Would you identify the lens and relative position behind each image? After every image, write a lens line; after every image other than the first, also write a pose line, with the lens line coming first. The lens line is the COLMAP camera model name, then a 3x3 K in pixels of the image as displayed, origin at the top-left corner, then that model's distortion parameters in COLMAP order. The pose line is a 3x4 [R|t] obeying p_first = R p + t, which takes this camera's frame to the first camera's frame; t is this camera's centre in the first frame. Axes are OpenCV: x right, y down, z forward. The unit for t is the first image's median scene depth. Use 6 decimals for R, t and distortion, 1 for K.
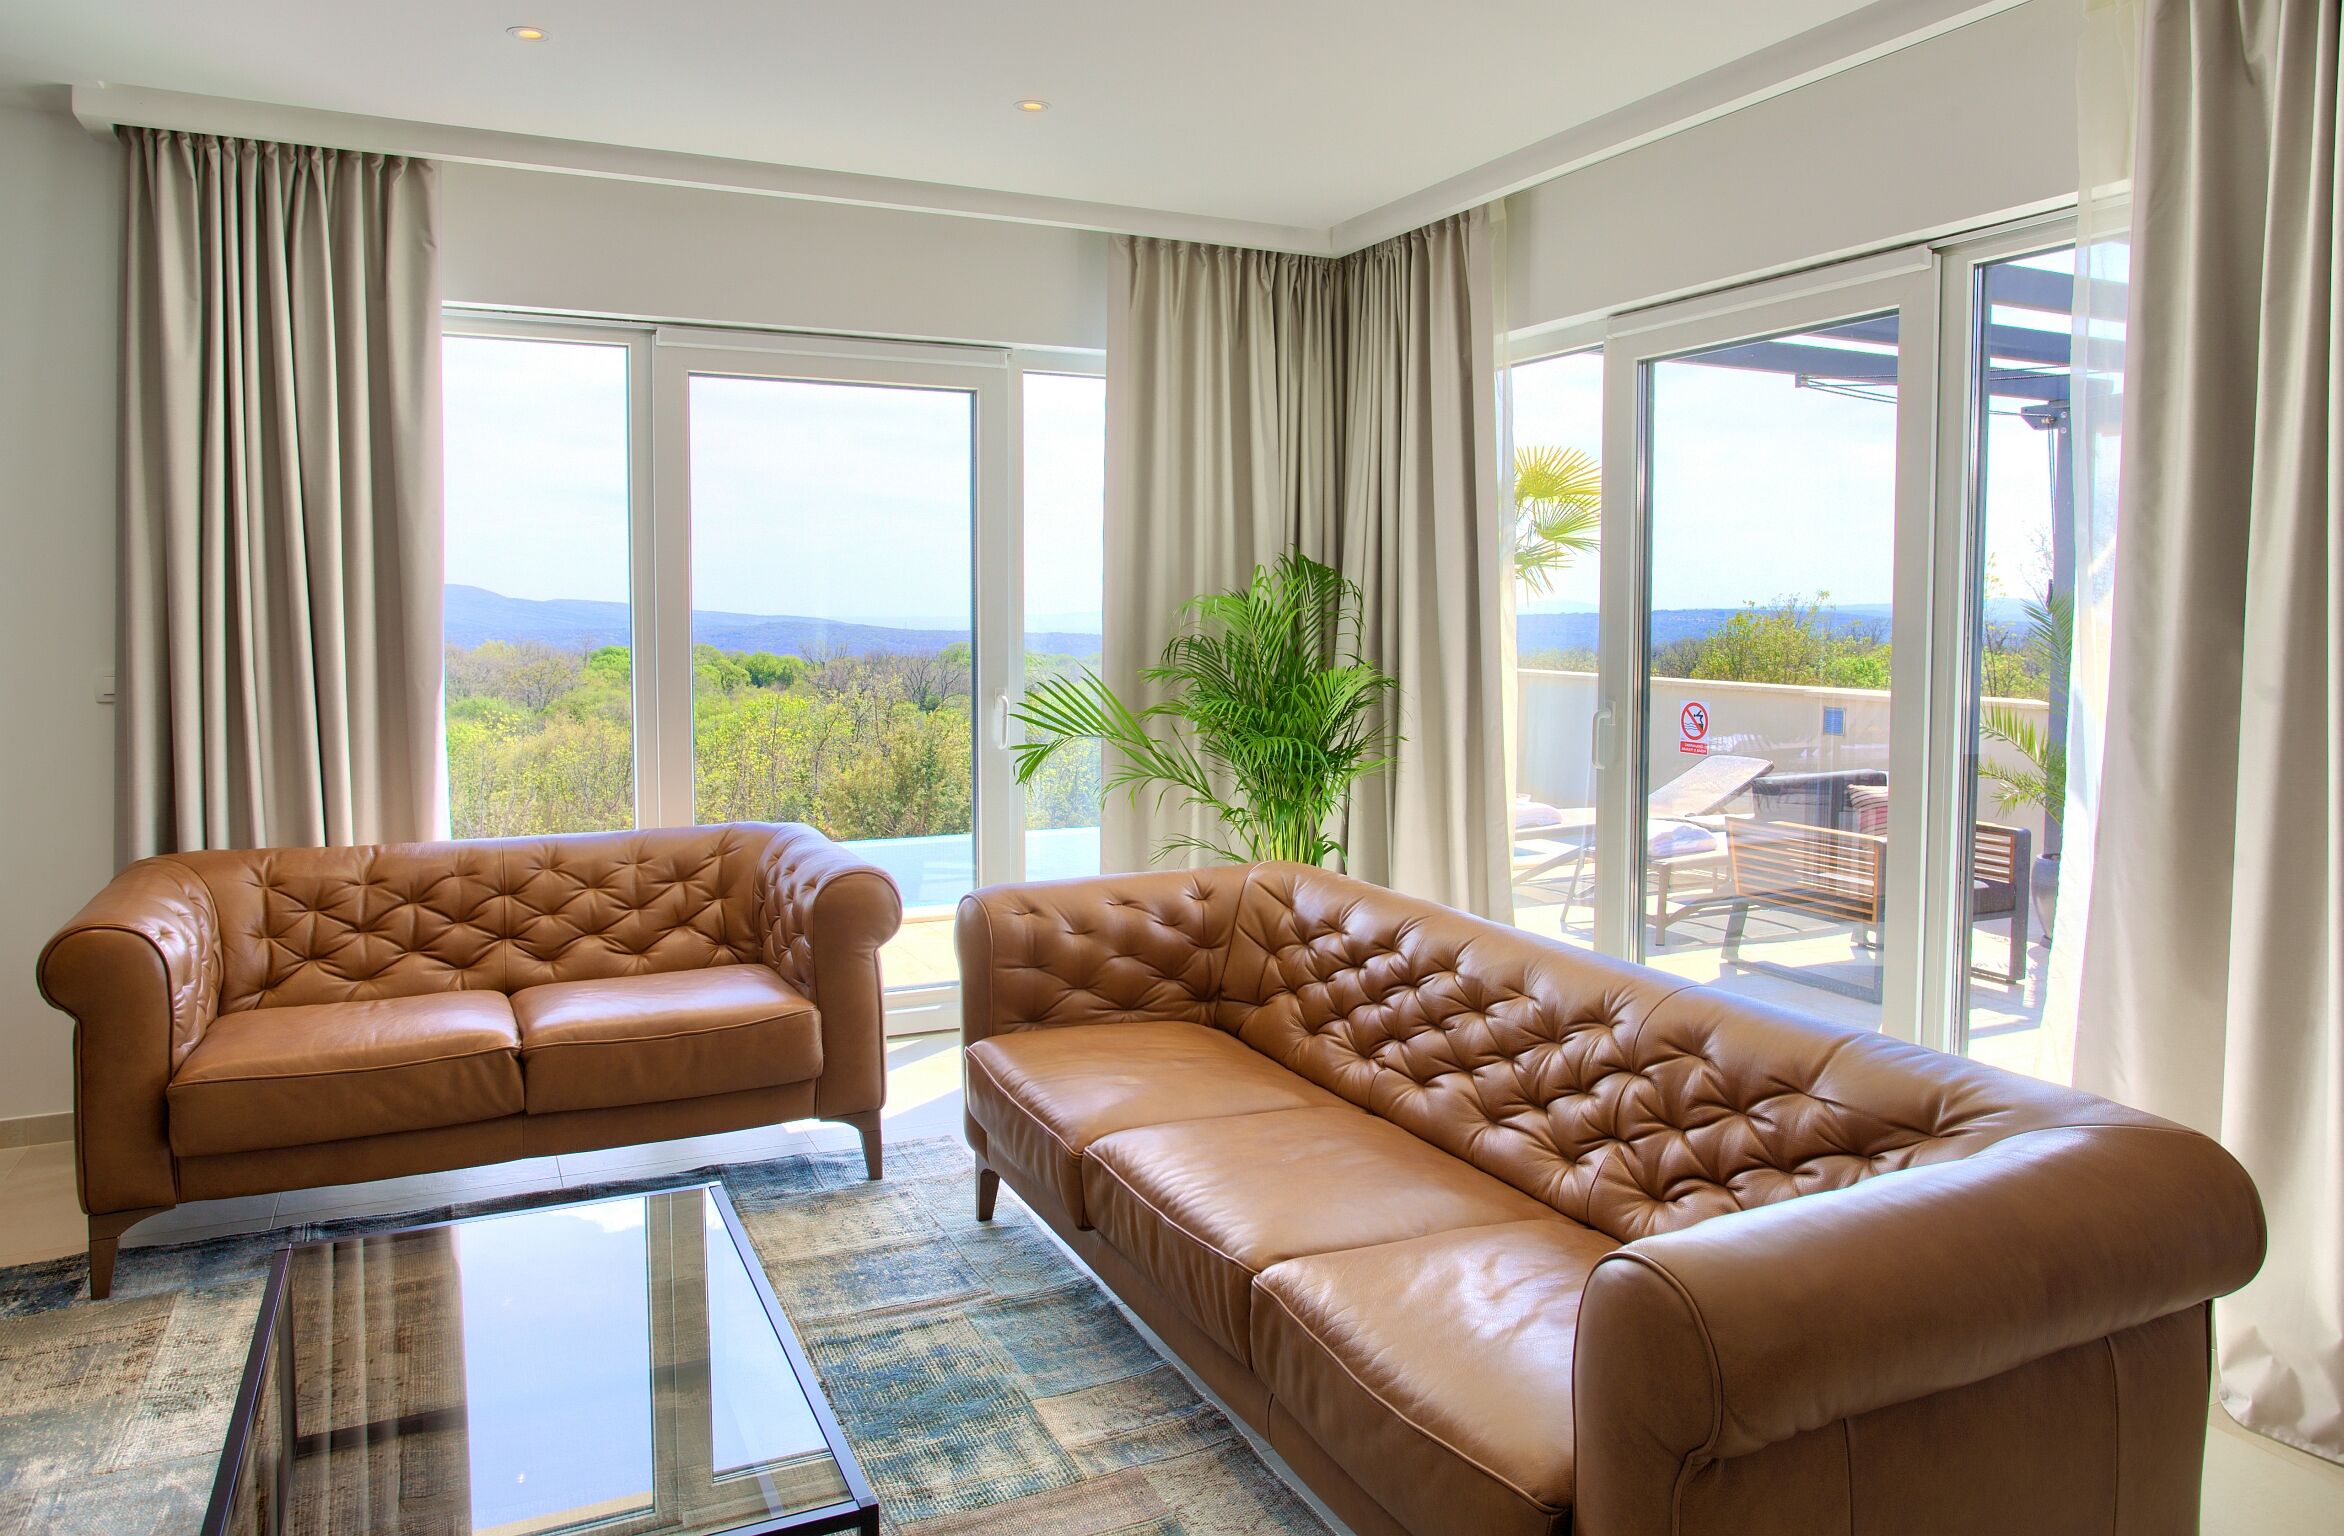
lens RADIAL K [[1523.3, 0, 1181.8], [0, 1523.3, 703.7], [0, 0, 1]] dist [-0.075728, 0.056653]
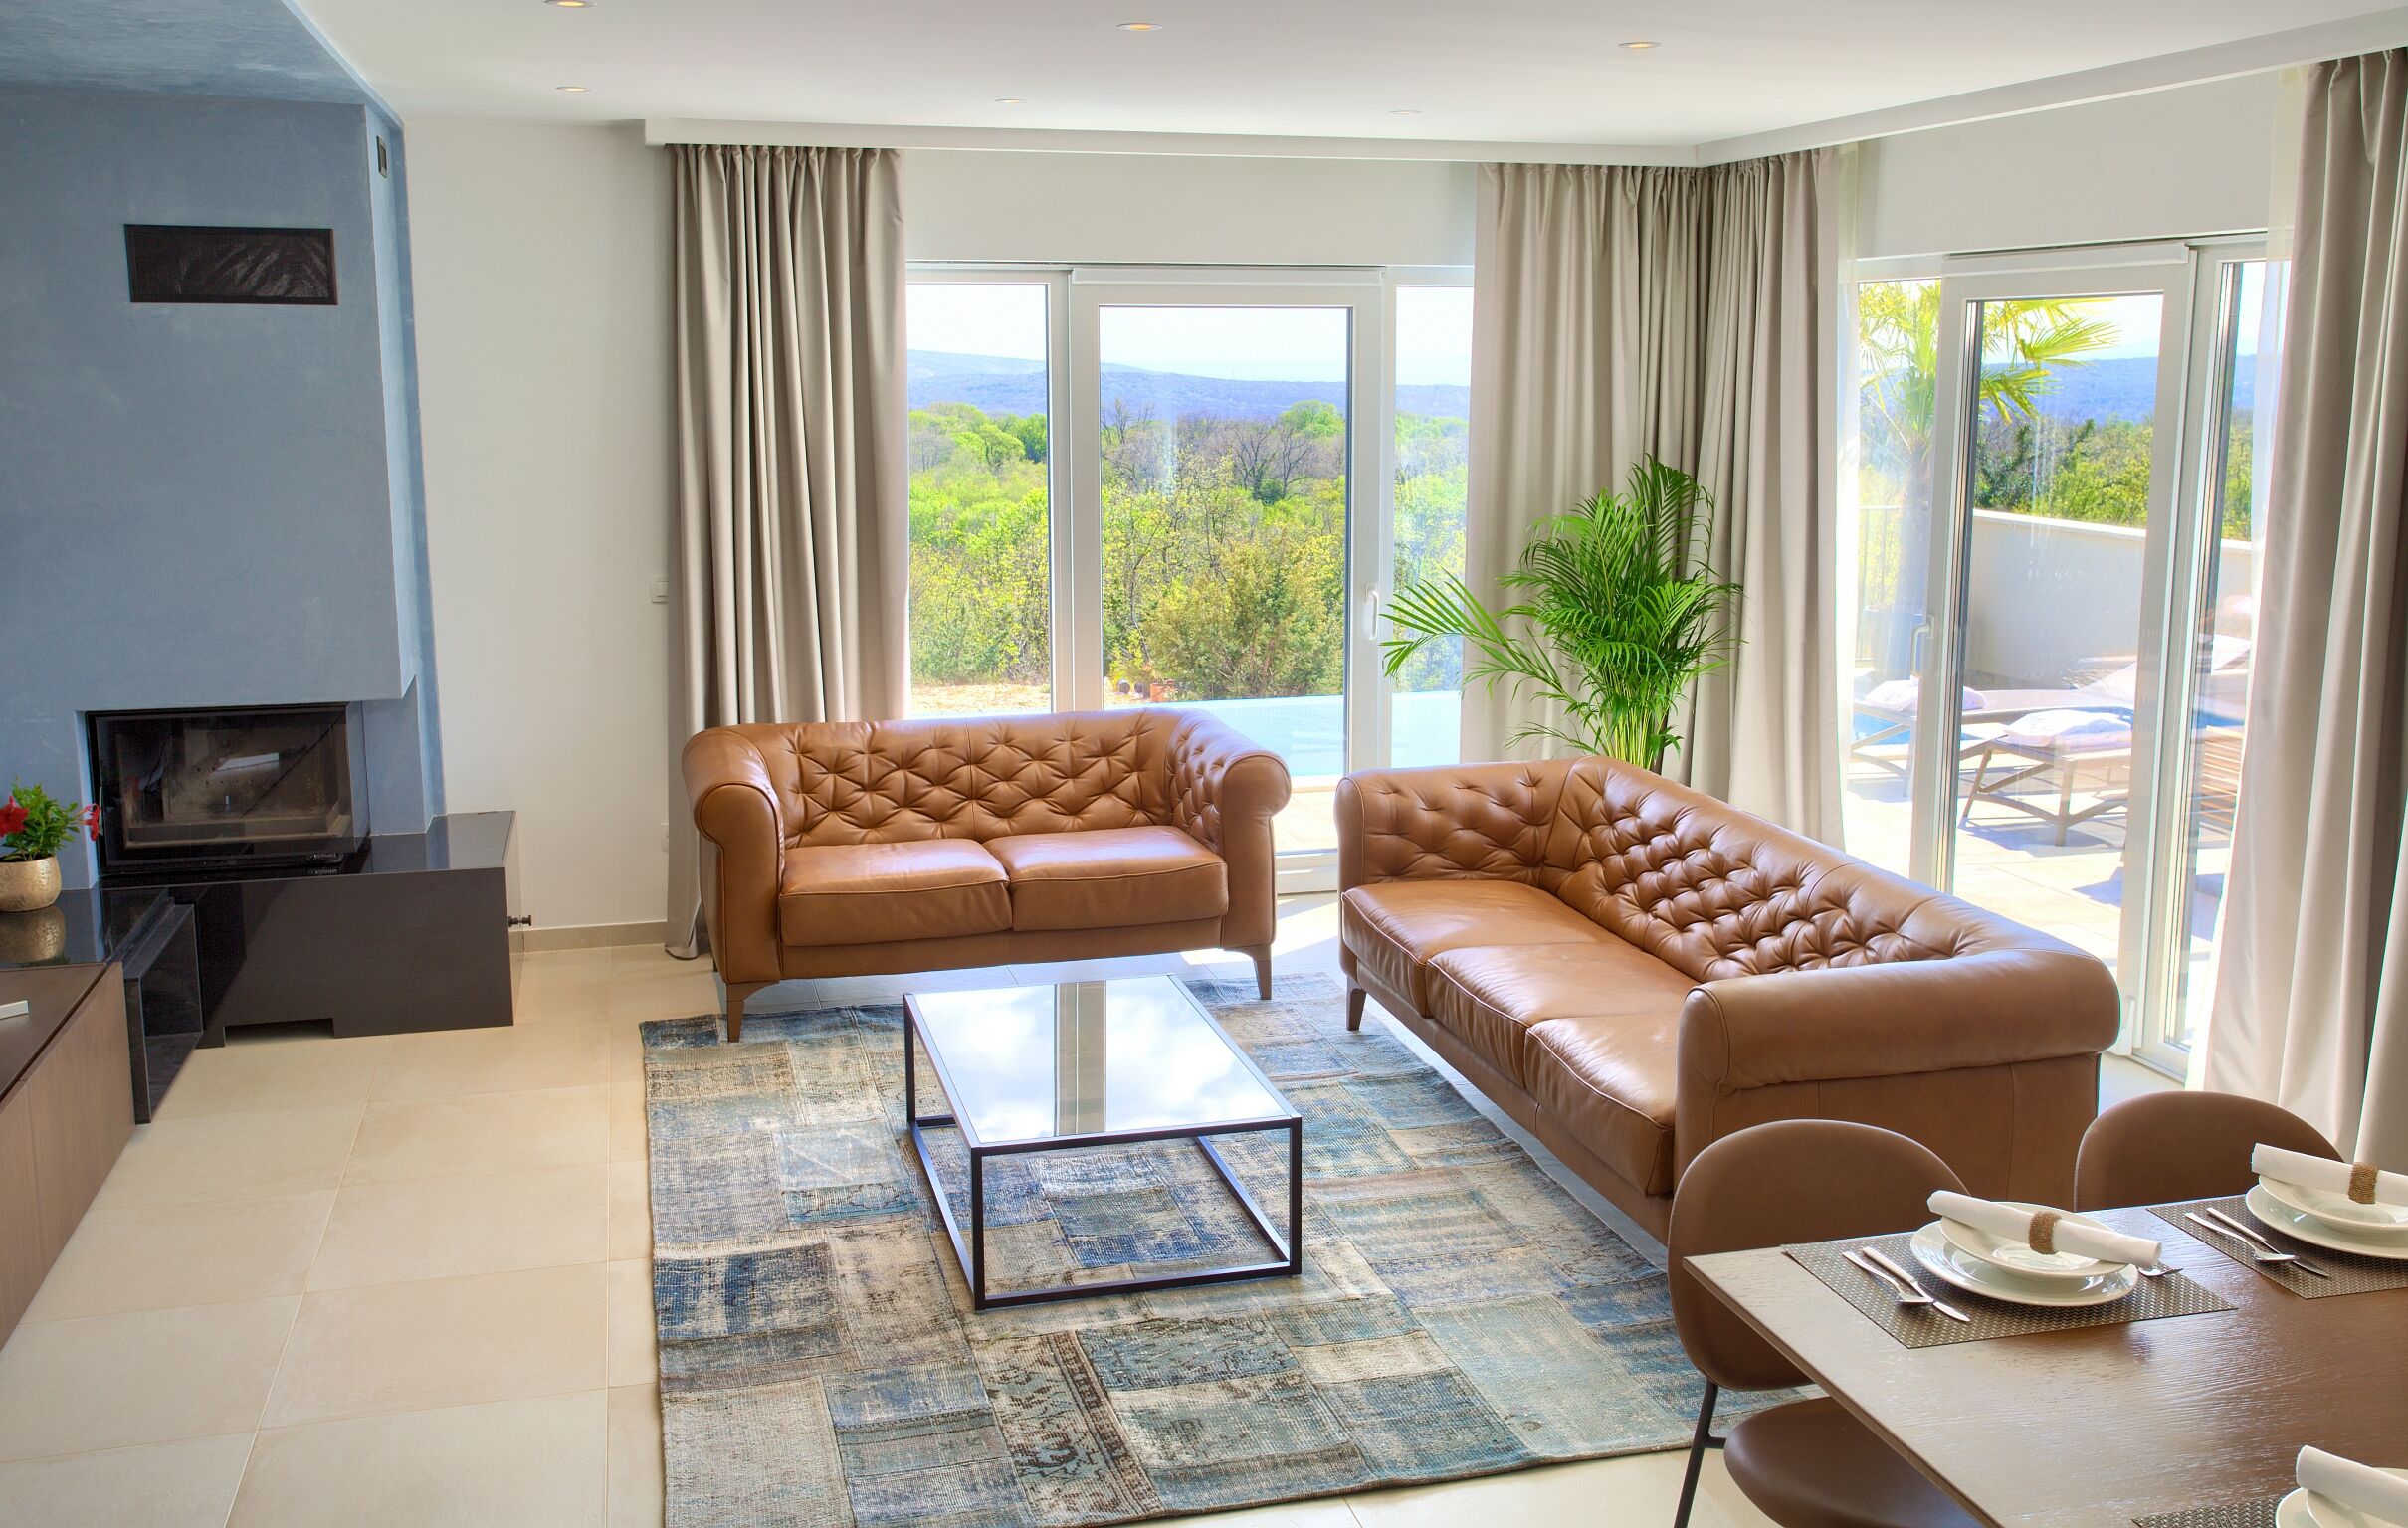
lens RADIAL K [[2130.8, 0, 1195.1], [0, 2130.8, 704.0], [0, 0, 1]] dist [-0.042195, 0.004029]
pose [[0.980539, 0.026997, -0.194457, 0.076770], [-0.007149, 0.994753, 0.102056, -0.109640], [0.196192, -0.098679, 0.975588, -0.717973]]
